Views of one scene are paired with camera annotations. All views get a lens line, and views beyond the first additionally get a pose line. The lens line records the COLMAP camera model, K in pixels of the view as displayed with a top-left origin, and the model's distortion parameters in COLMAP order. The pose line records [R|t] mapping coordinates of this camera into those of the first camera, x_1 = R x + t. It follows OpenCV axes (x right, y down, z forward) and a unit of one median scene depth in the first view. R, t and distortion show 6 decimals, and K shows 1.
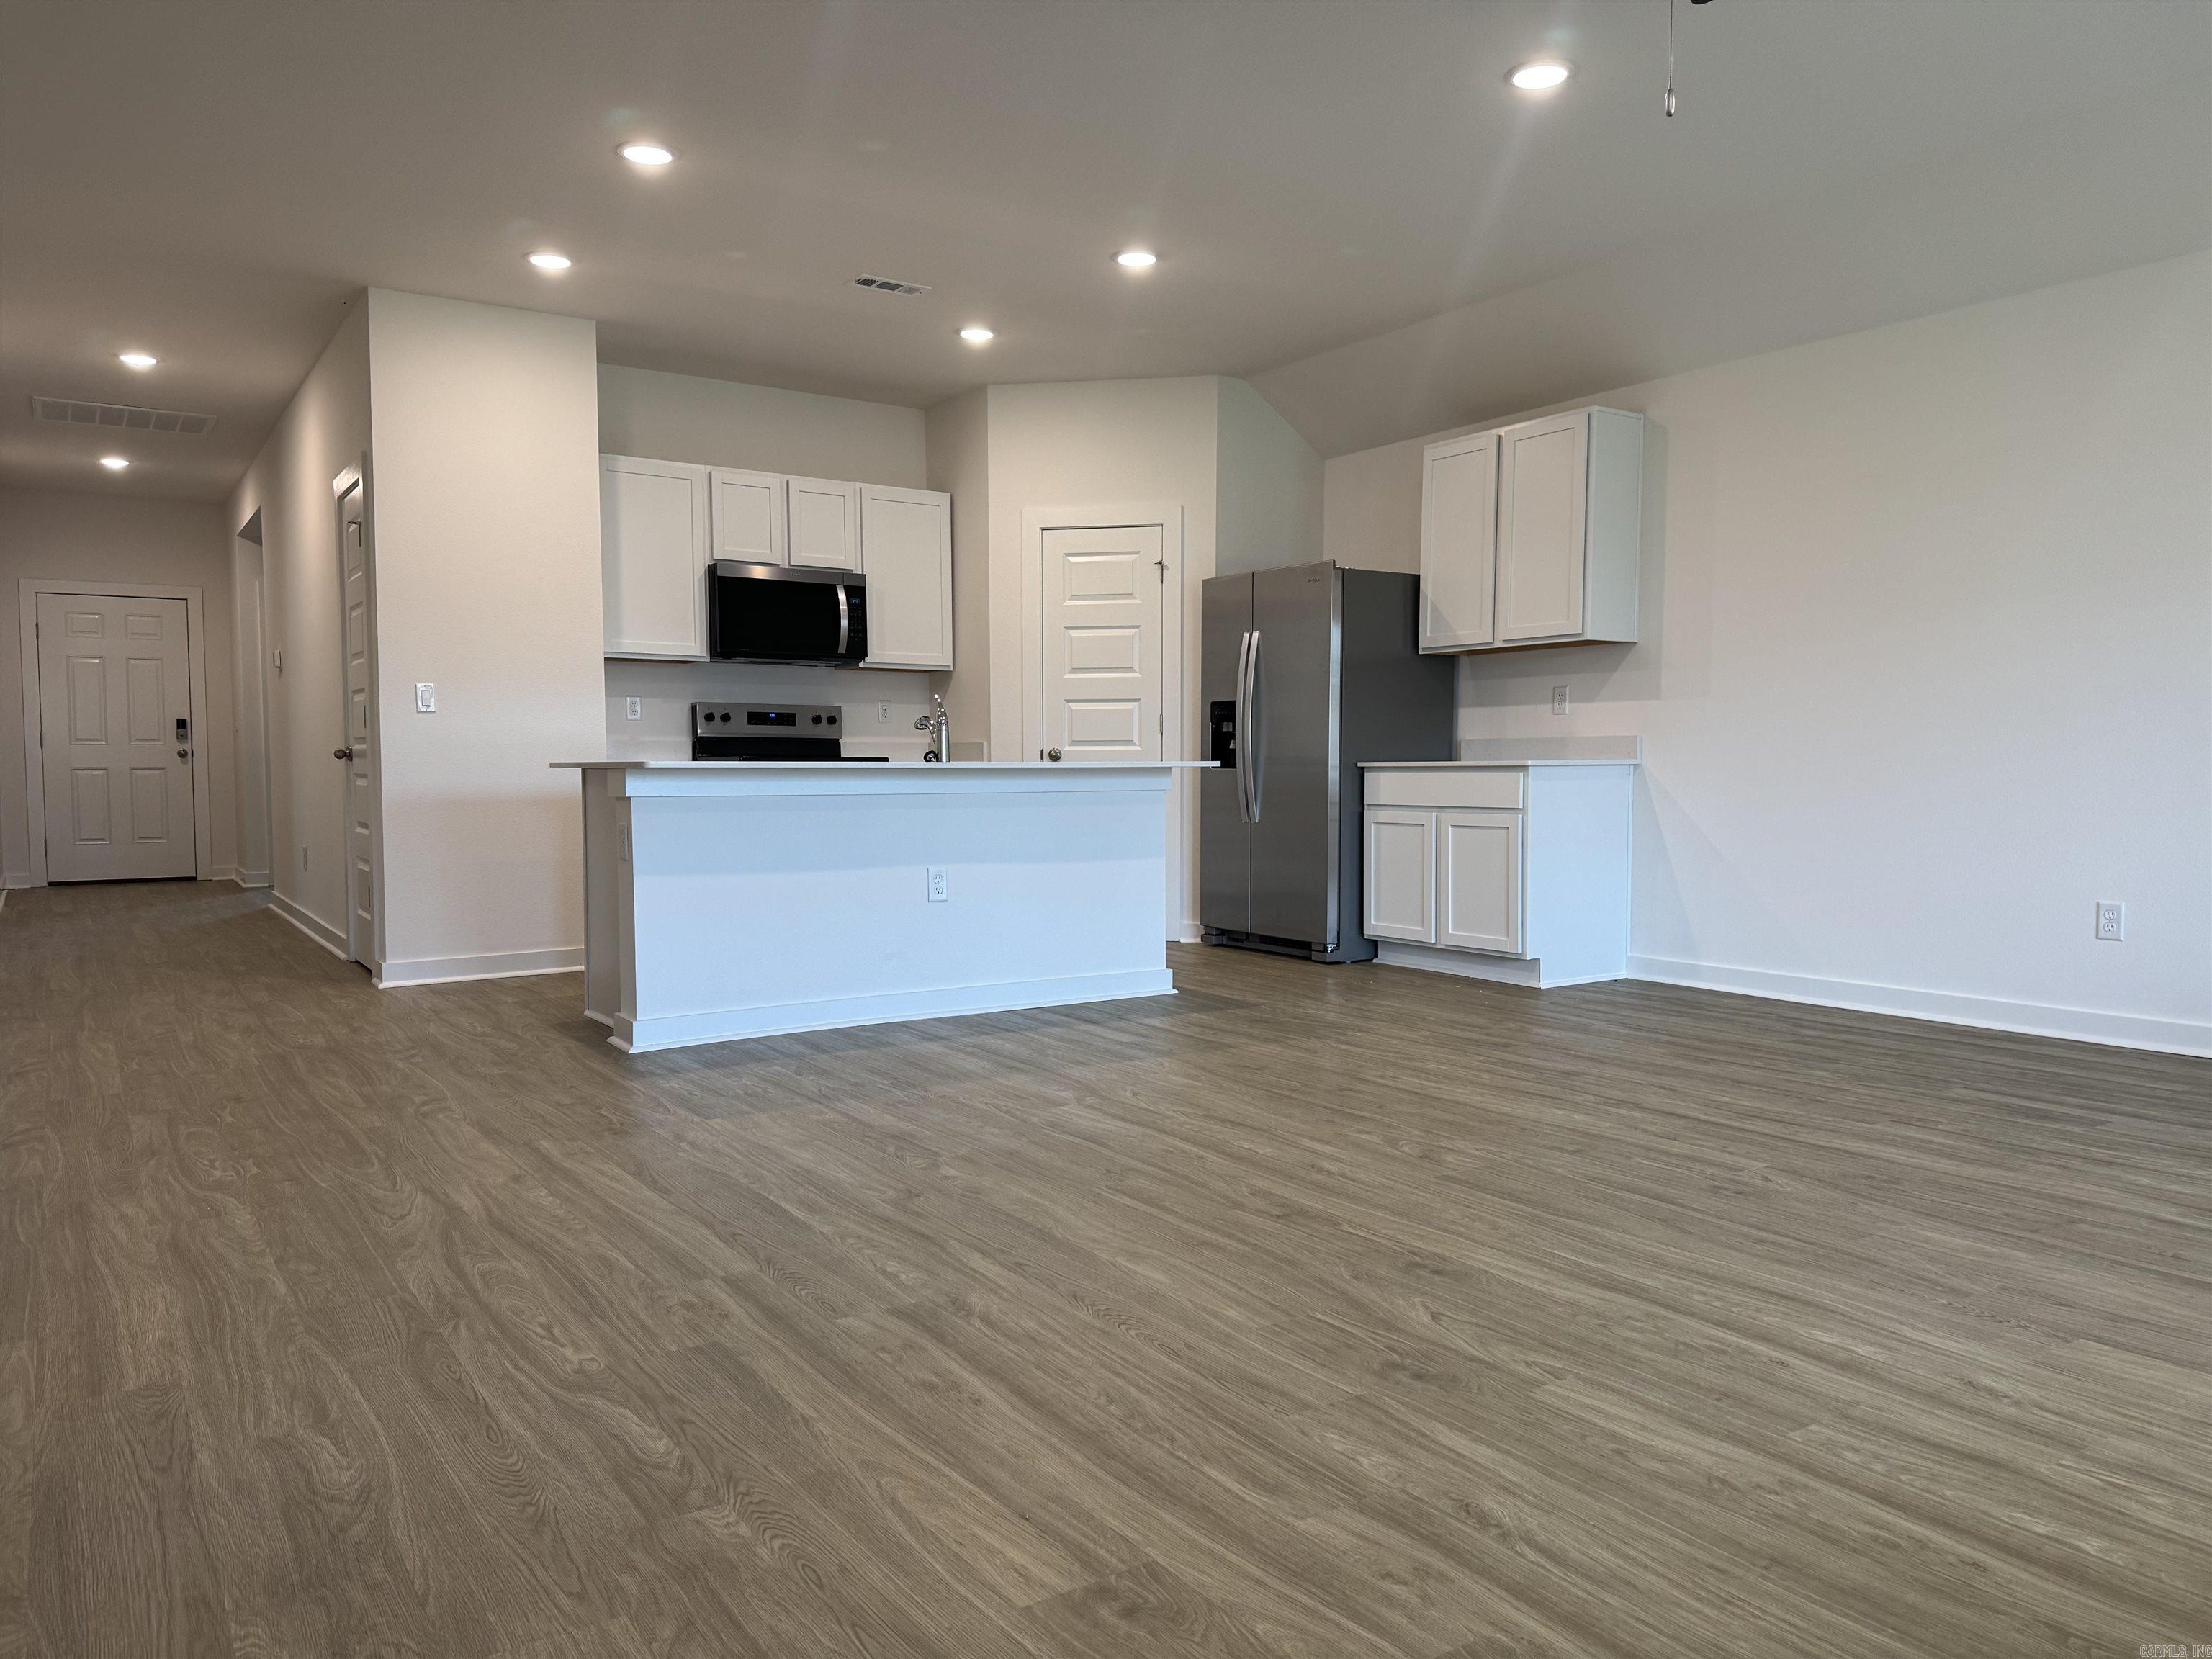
lens RADIAL K [[1550.0, 0, 1101.8], [0, 1550.0, 826.0], [0, 0, 1]] dist [0.058208, -0.069512]
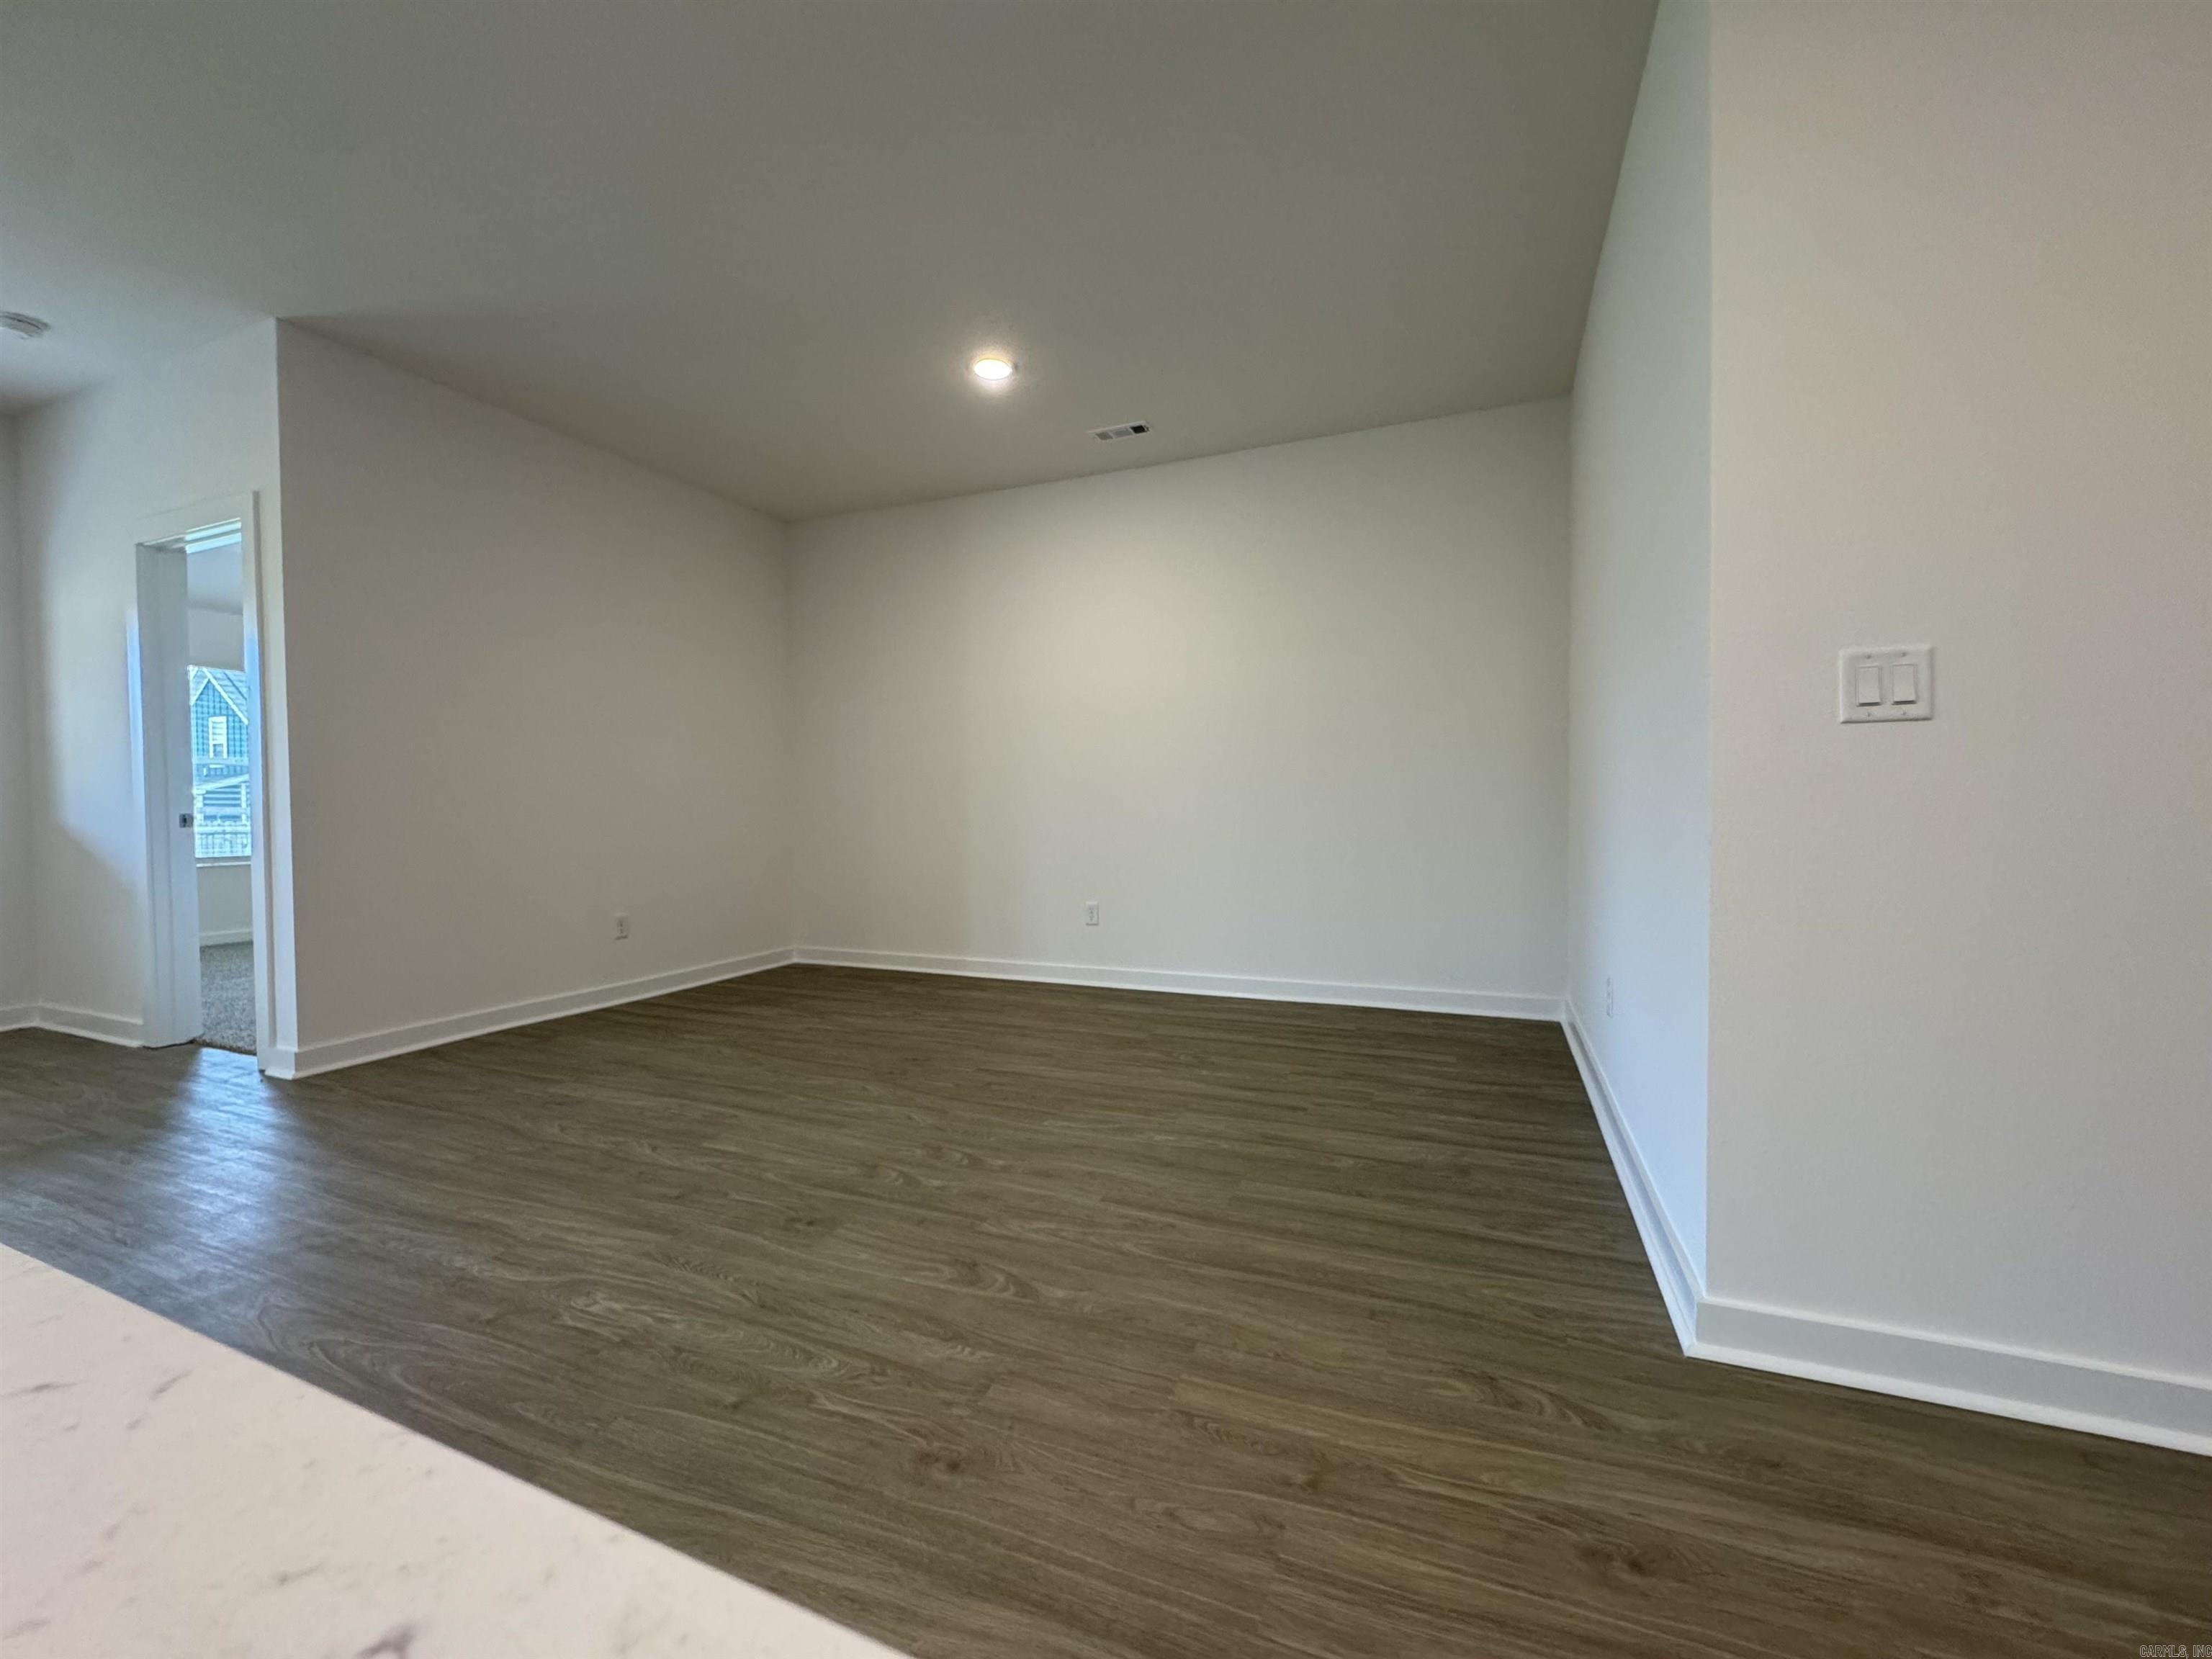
lens RADIAL K [[883.6, 0, 1107.3], [0, 883.6, 828.6], [0, 0, 1]] dist [-0.003764, 0.000628]
pose [[-0.830257, 0.024930, -0.556823, -0.512096], [-0.012280, 0.997939, 0.062989, -0.079192], [0.557245, 0.059135, -0.828240, 1.511068]]
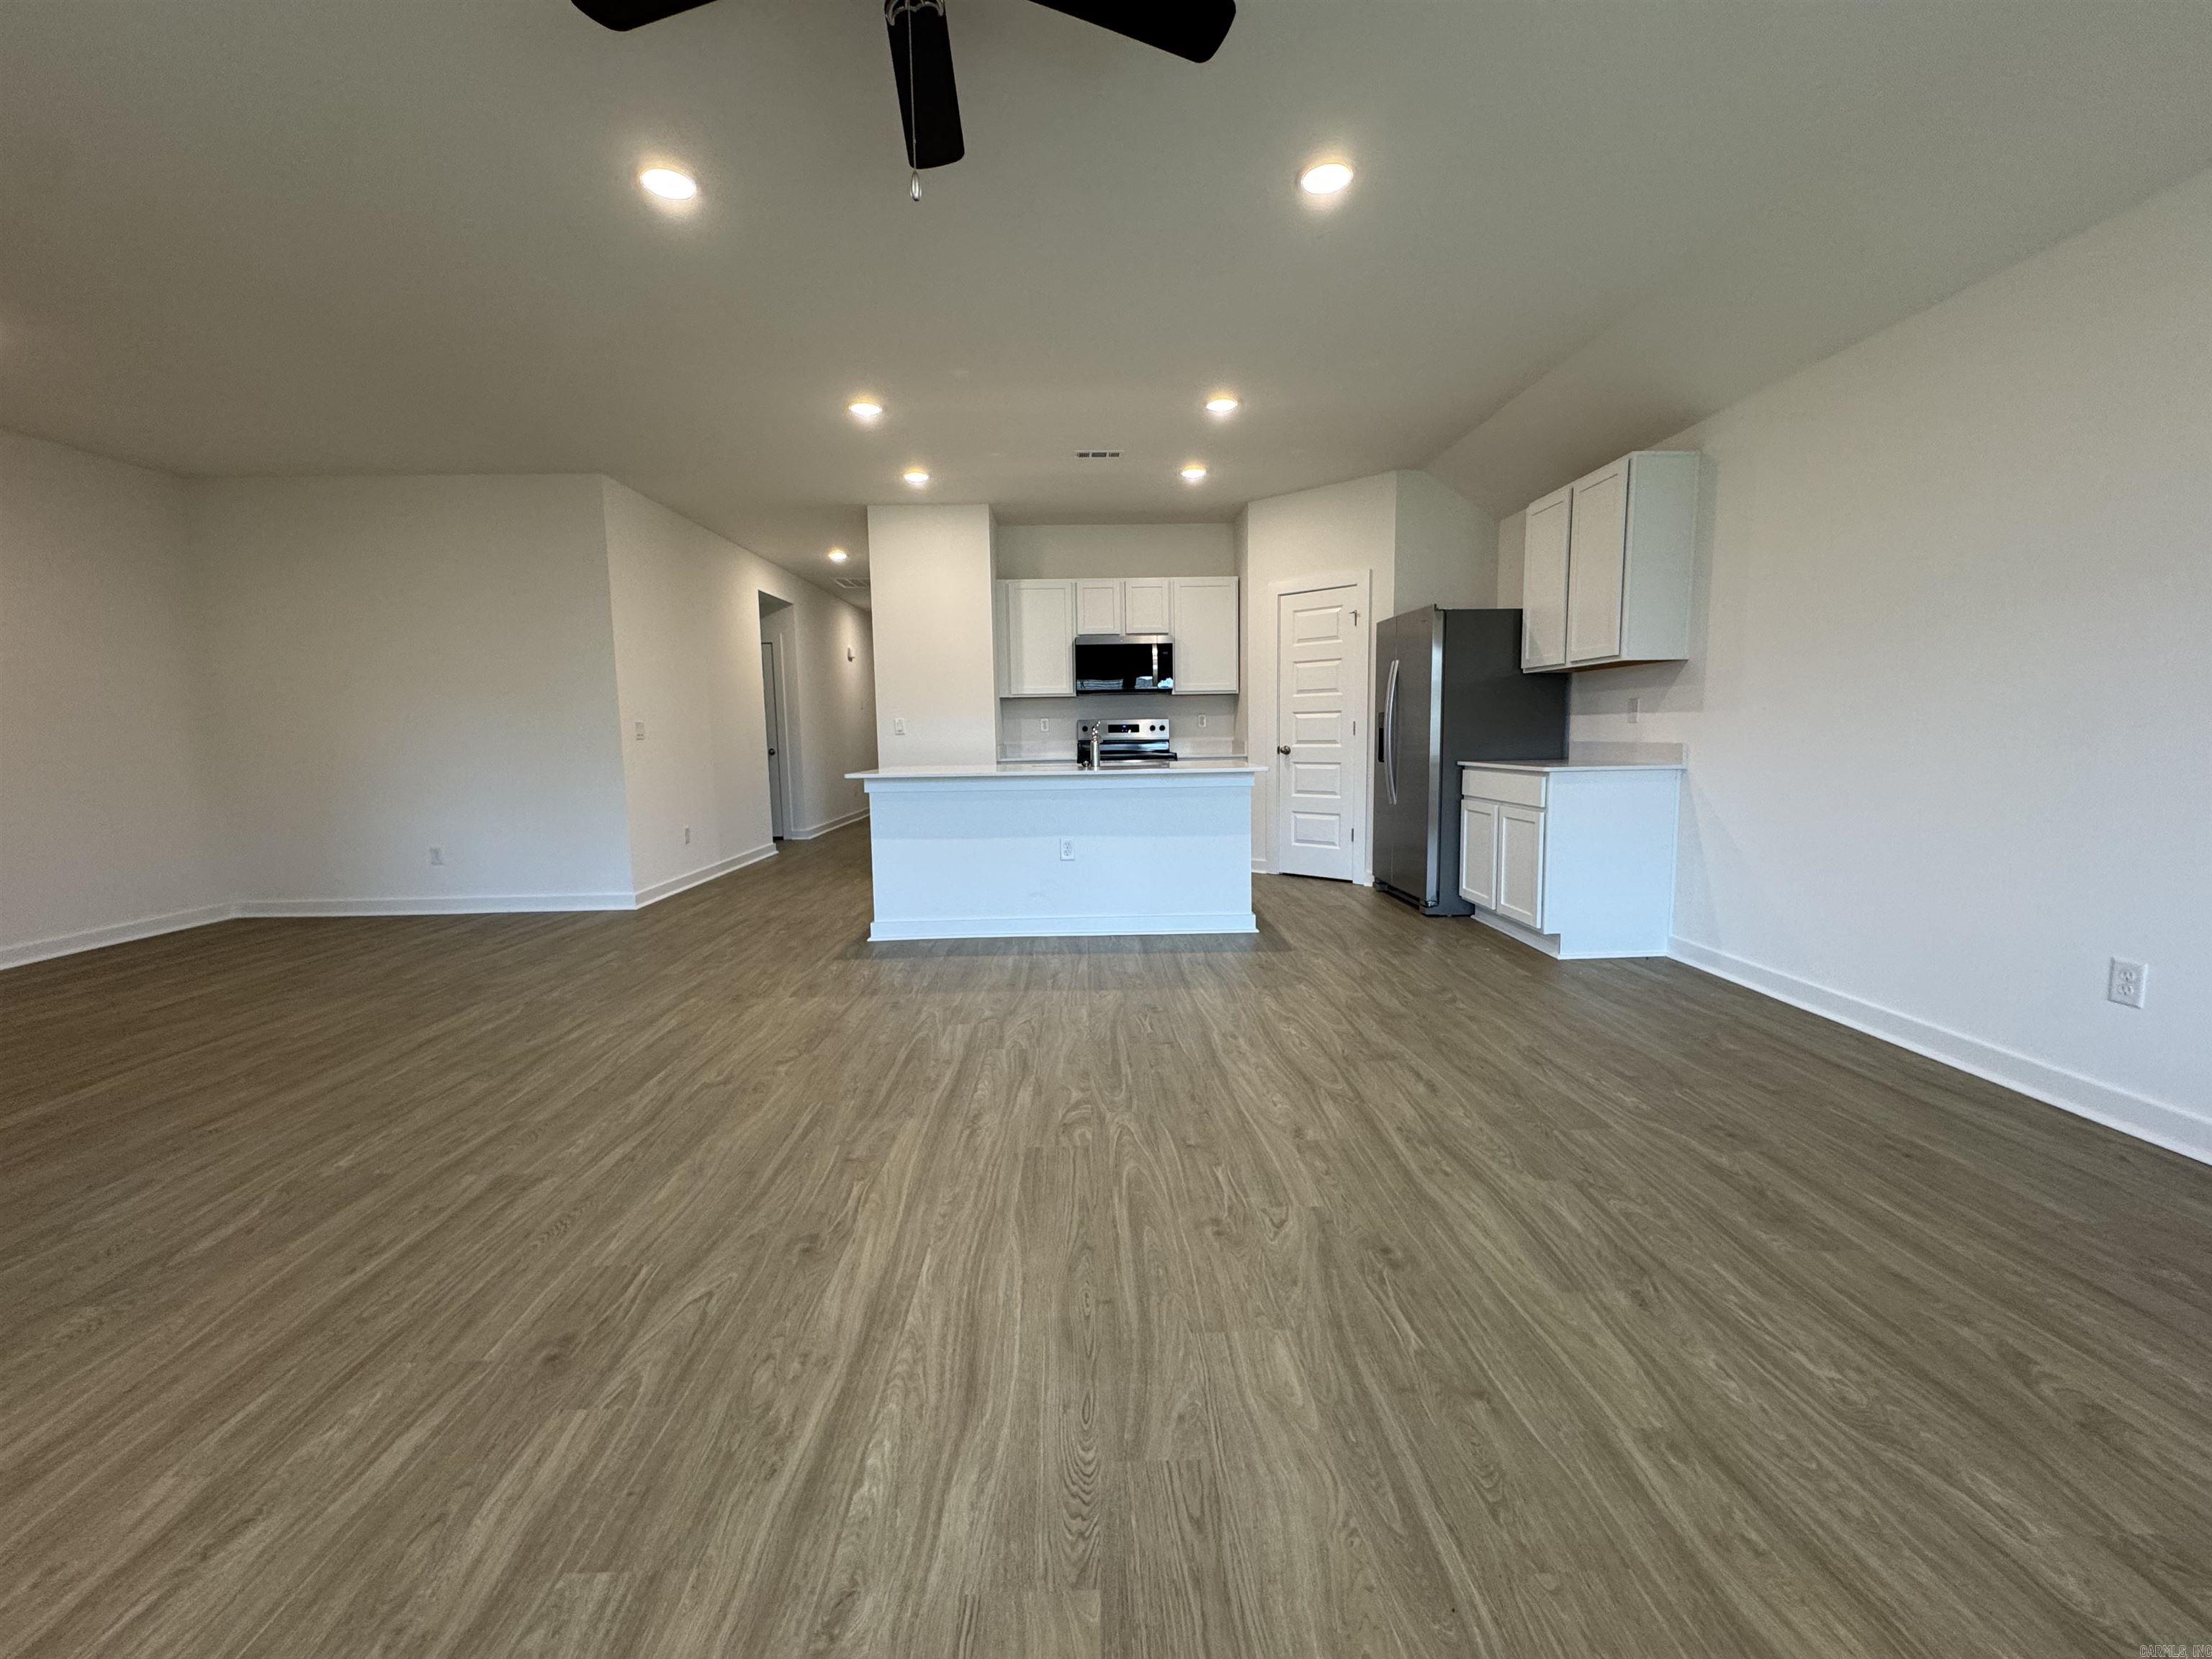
lens RADIAL K [[883.6, 0, 1110.1], [0, 883.6, 822.5], [0, 0, 1]] dist [-0.003764, 0.000628]
pose [[0.847882, 0.043470, -0.528400, 0.581079], [-0.008868, 0.997656, 0.067846, -0.071634], [0.530111, -0.052840, 0.846280, 0.429293]]
